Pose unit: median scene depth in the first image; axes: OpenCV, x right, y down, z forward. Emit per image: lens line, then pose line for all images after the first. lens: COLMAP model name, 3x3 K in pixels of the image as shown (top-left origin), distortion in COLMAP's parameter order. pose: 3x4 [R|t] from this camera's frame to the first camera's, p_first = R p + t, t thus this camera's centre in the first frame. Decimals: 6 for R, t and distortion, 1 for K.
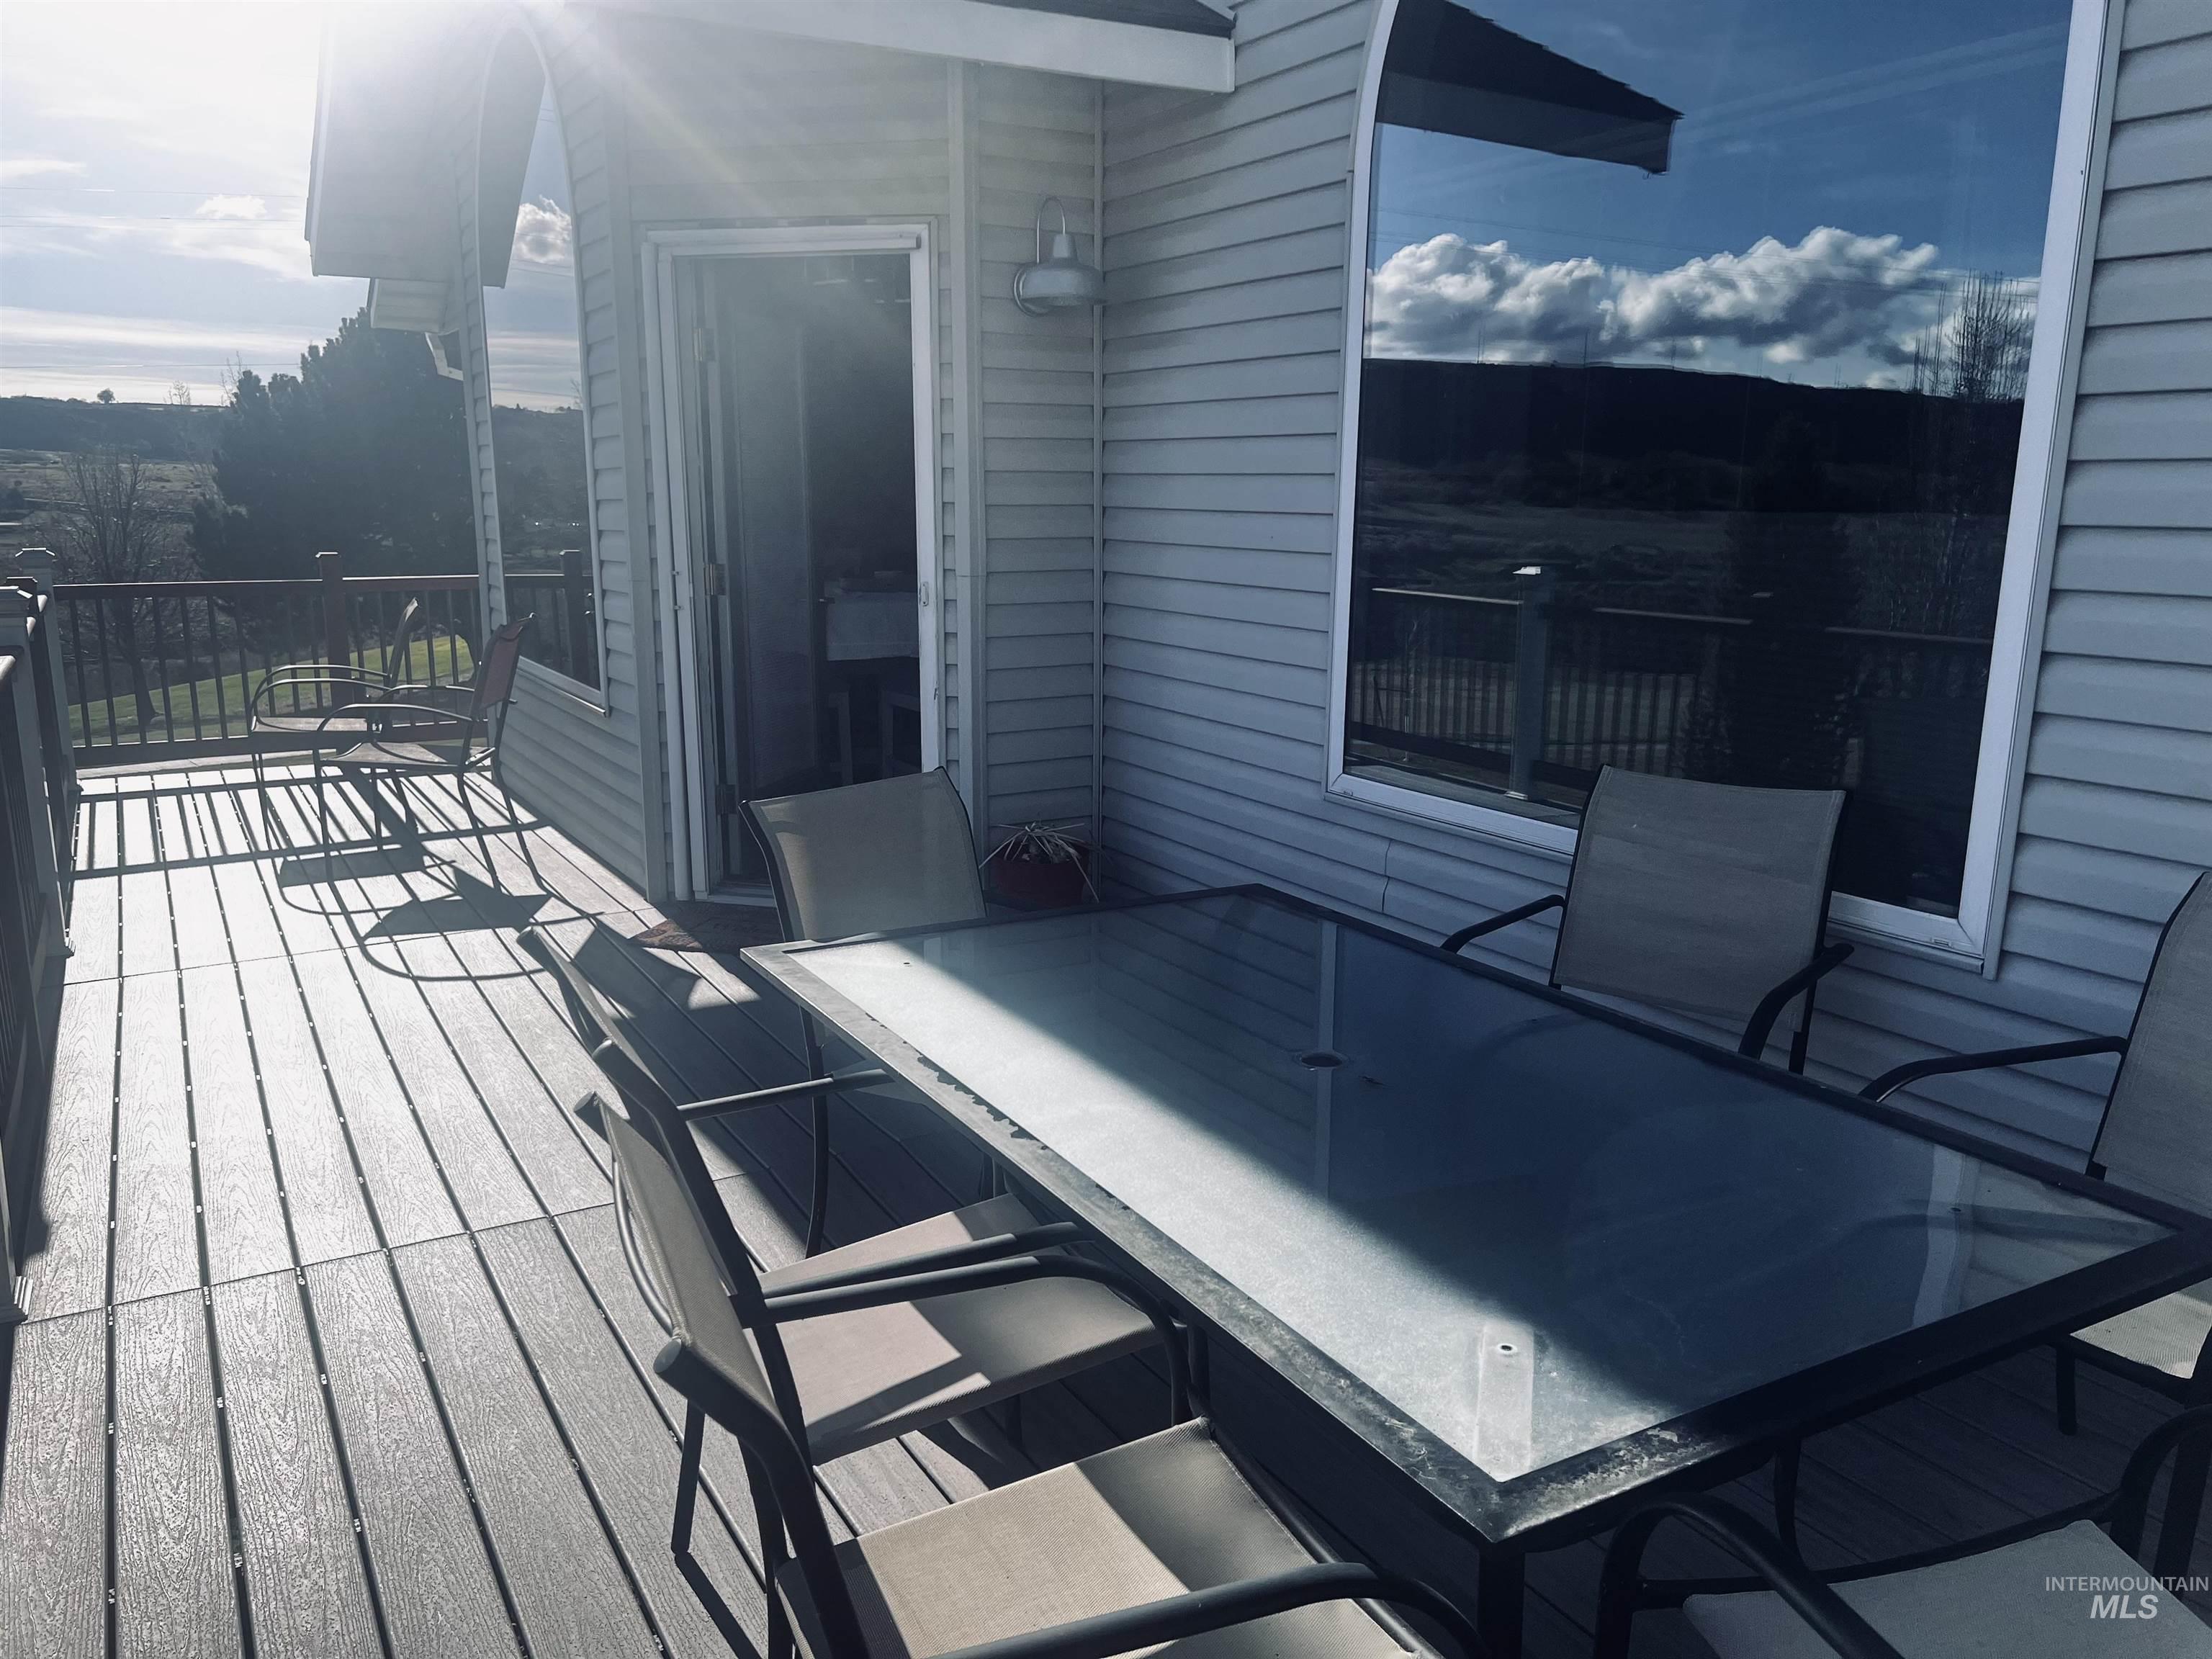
lens RADIAL K [[1664.6, 0, 1112.1], [0, 1664.6, 834.6], [0, 0, 1]] dist [0.061708, -0.070035]
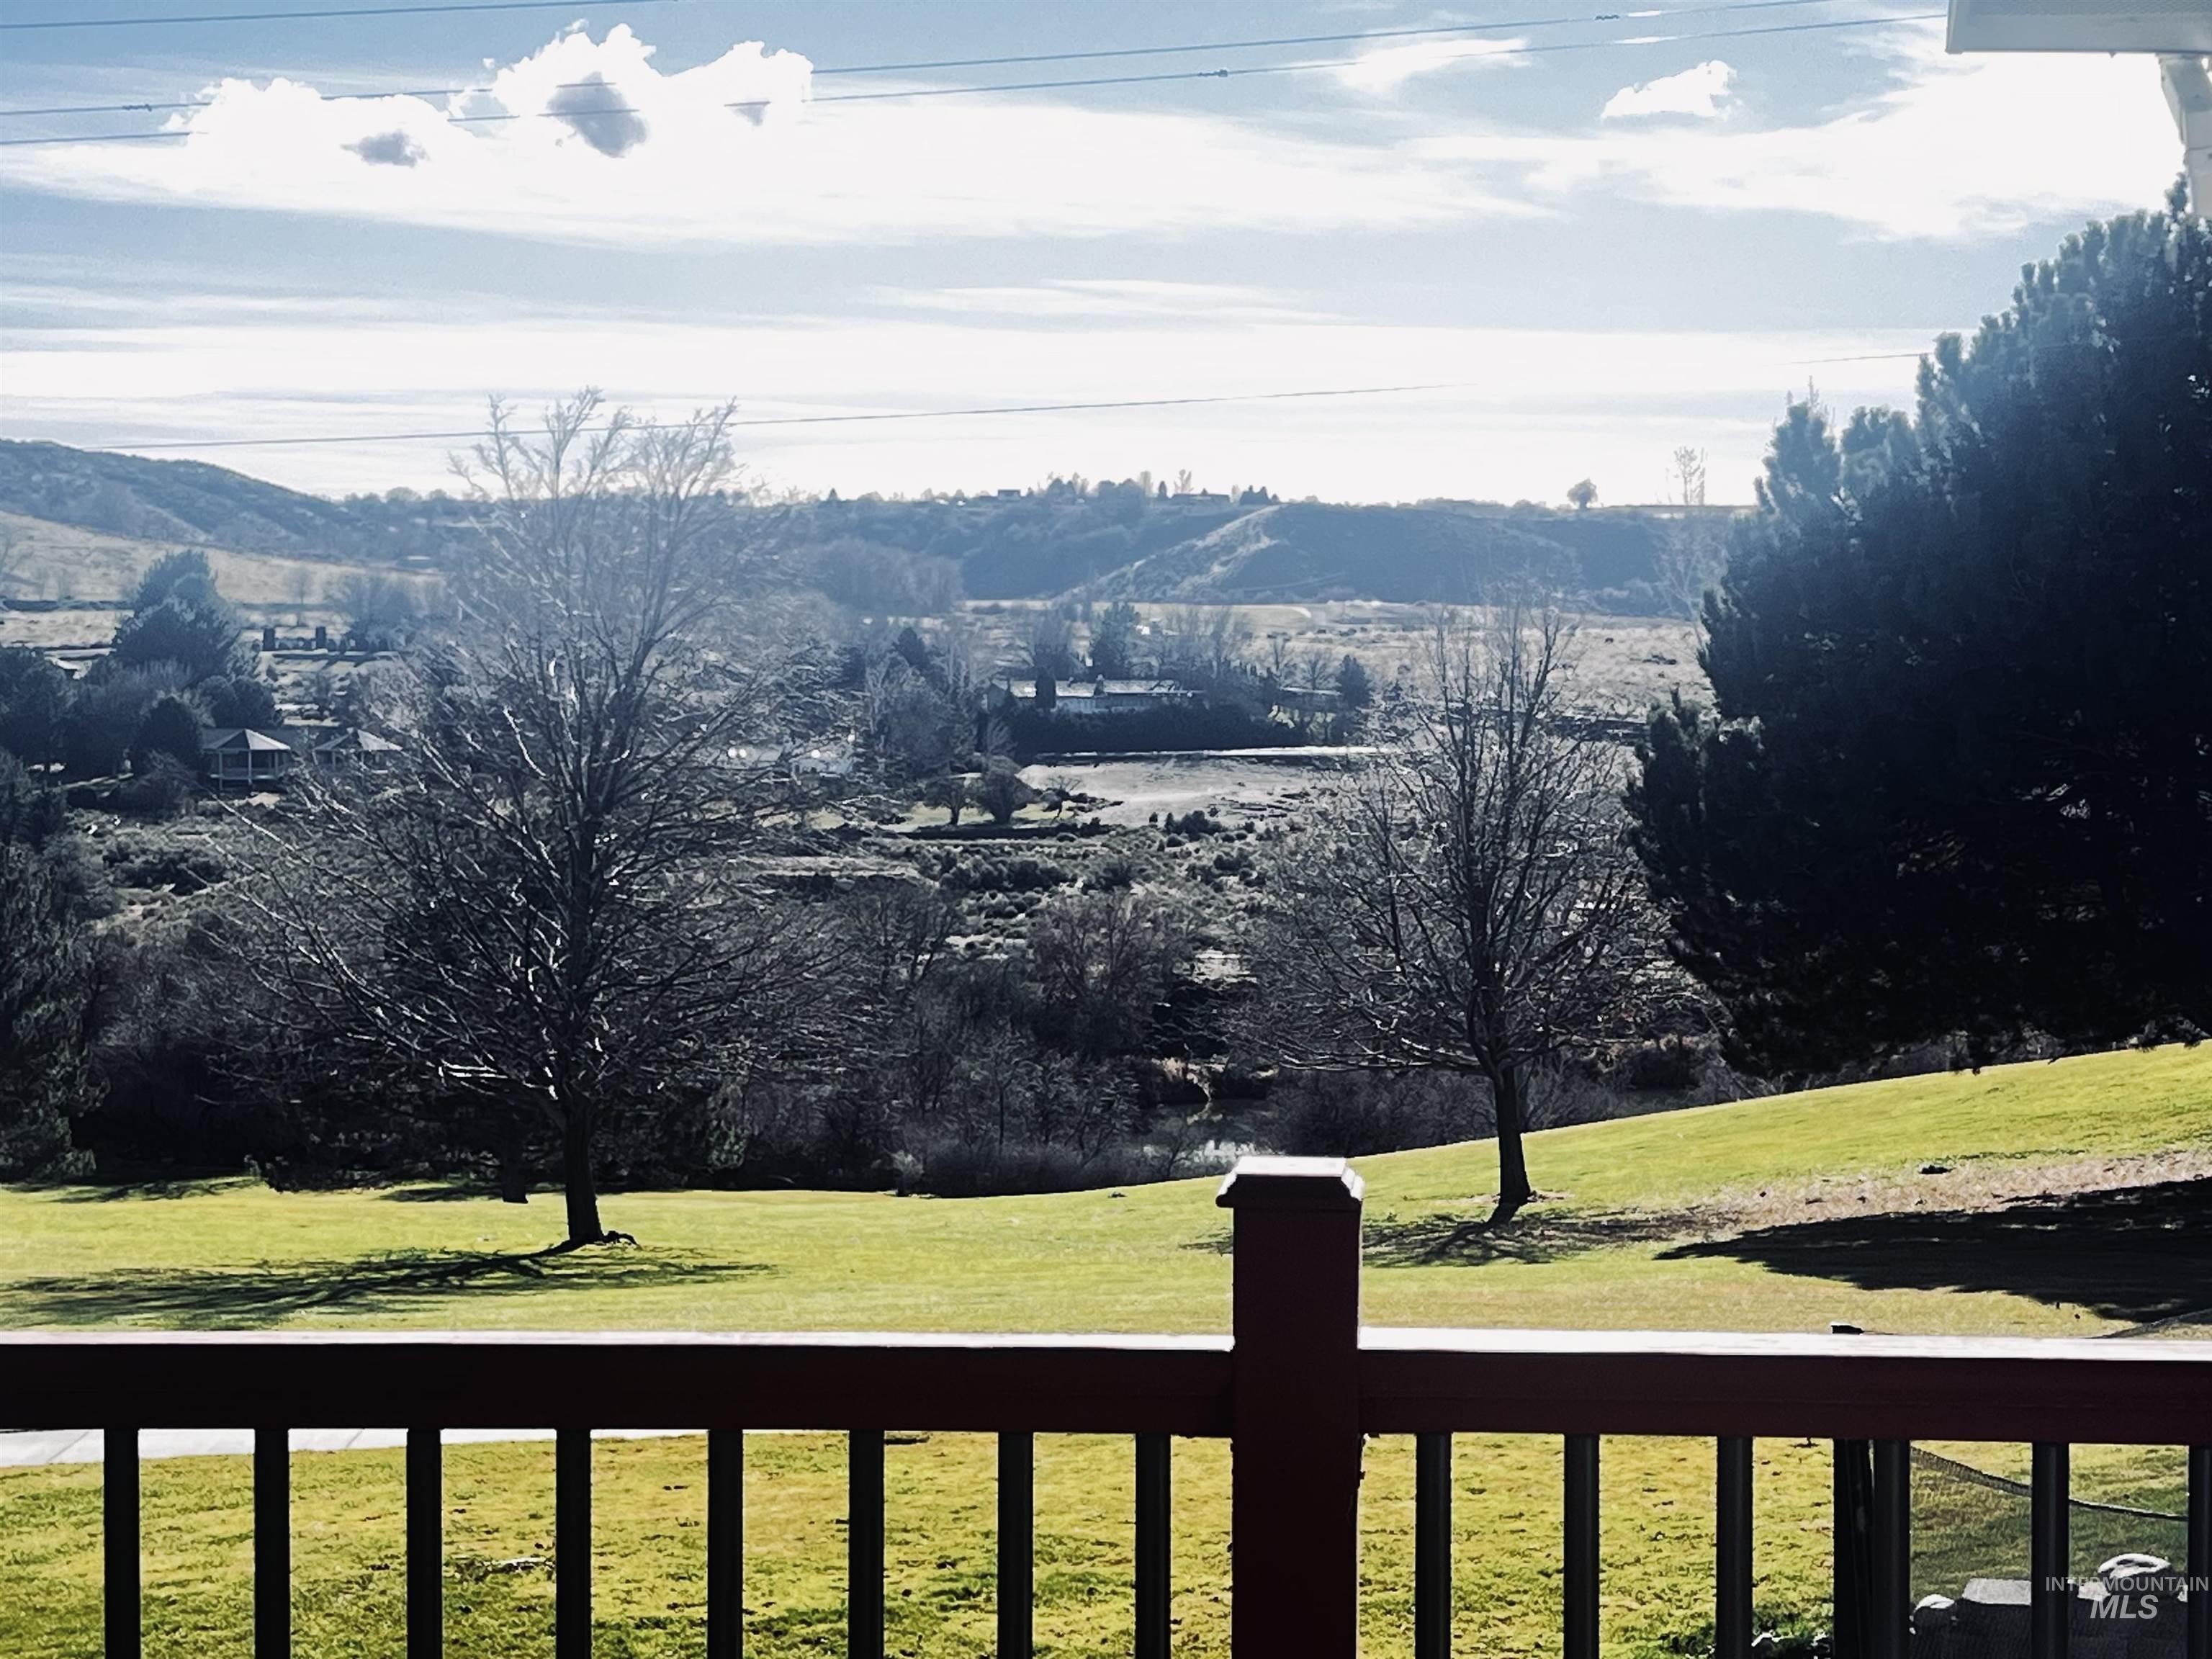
lens RADIAL K [[4053.3, 0, 1106.0], [0, 4053.3, 829.5], [0, 0, 1]] dist [0.155611, 0.025271]
pose [[0.801761, 0.020366, -0.597297, -0.042013], [-0.118235, 0.985071, -0.125122, -0.023442], [0.585832, 0.170939, 0.792200, 0.110939]]
